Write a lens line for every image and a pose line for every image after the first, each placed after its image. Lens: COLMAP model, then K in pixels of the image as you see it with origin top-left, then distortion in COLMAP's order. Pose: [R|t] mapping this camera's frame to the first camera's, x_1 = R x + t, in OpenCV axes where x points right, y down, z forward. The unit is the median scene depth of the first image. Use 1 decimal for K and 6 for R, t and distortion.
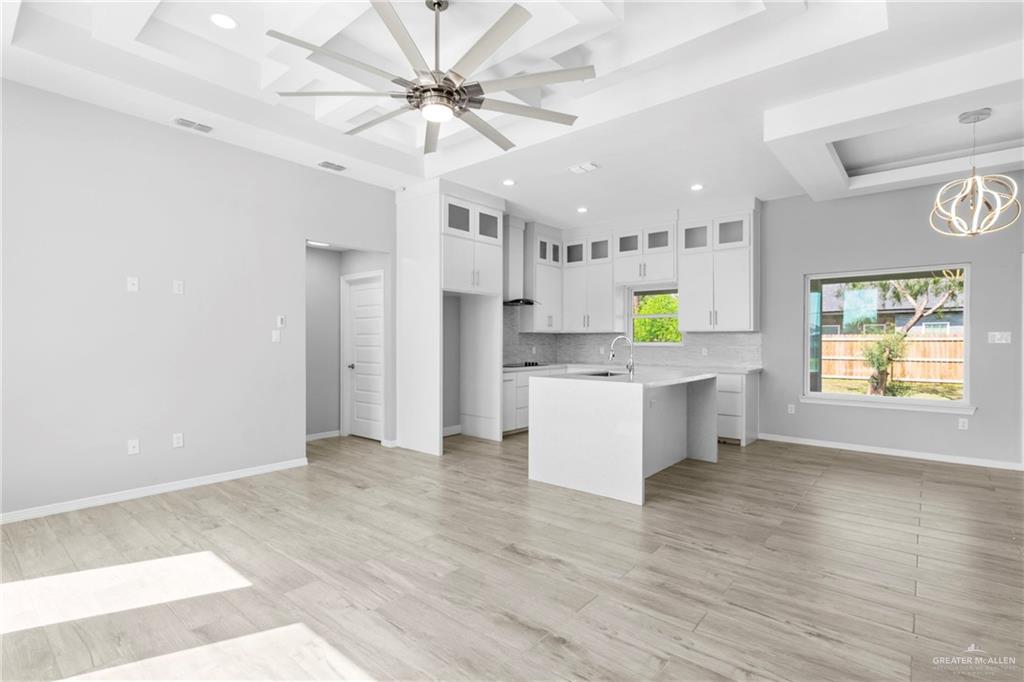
lens RADIAL K [[481.9, 0, 519.0], [0, 481.9, 344.1], [0, 0, 1]] dist [0.001888, -0.000260]
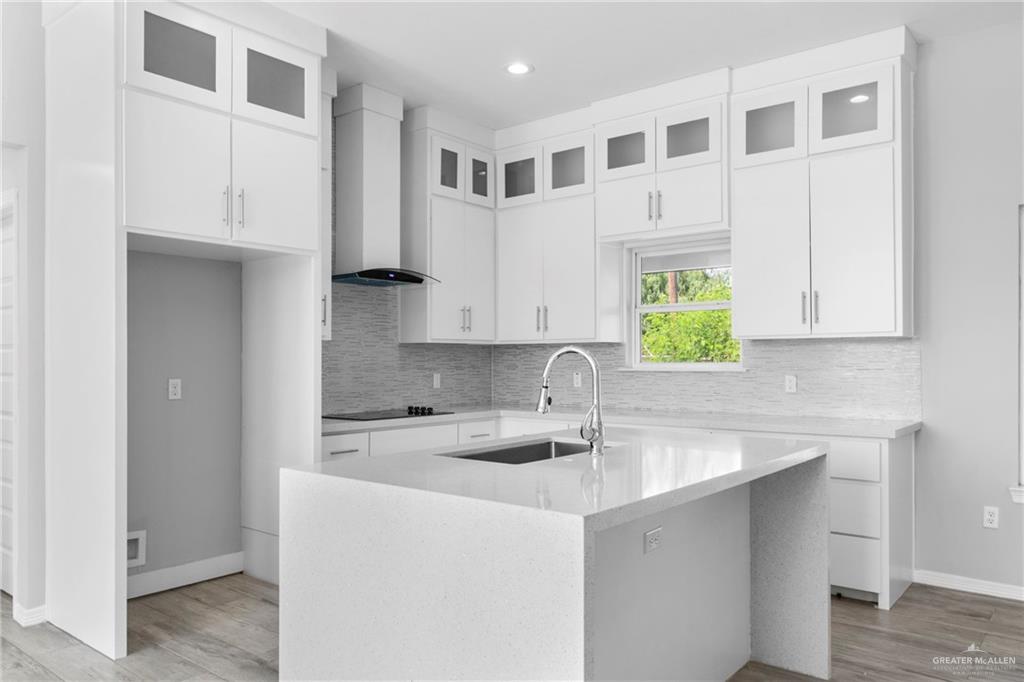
lens RADIAL K [[721.9, 0, 524.0], [0, 721.9, 359.9], [0, 0, 1]] dist [-0.003282, 0.003574]
pose [[0.999685, -0.002799, 0.024936, 0.123027], [0.003019, 0.999957, -0.008816, -0.001503], [-0.024910, 0.008889, 0.999650, 0.342812]]
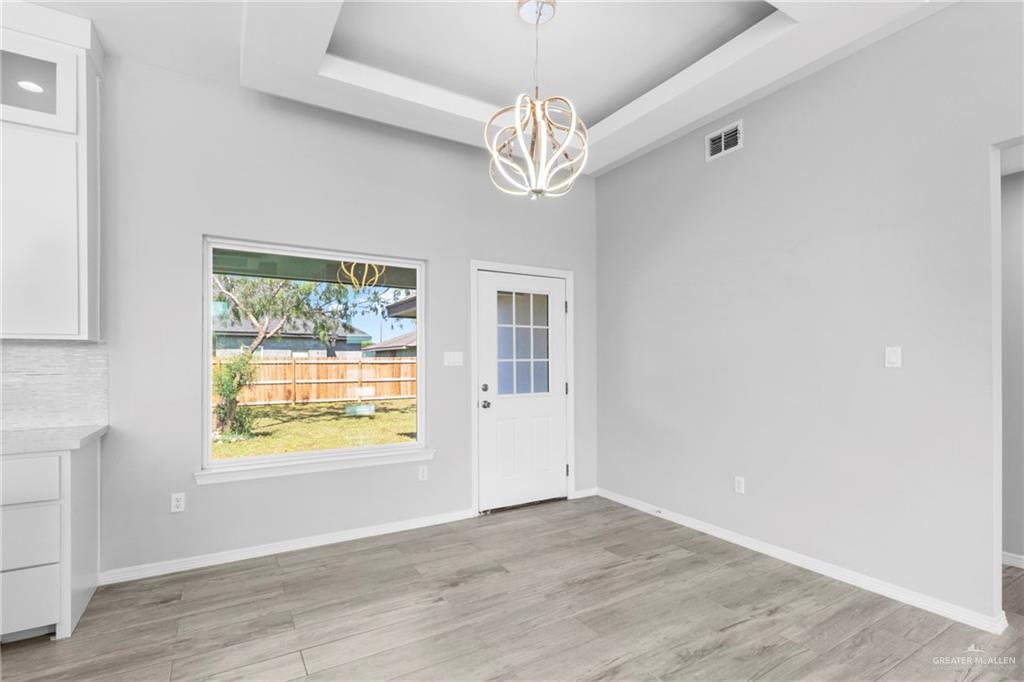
lens RADIAL K [[481.9, 0, 508.5], [0, 481.9, 362.1], [0, 0, 1]] dist [0.001888, -0.000260]
pose [[0.322480, 0.000557, 0.946576, 0.196114], [0.009818, 0.999944, -0.003933, -0.002883], [-0.946525, 0.010561, 0.322456, 0.492231]]
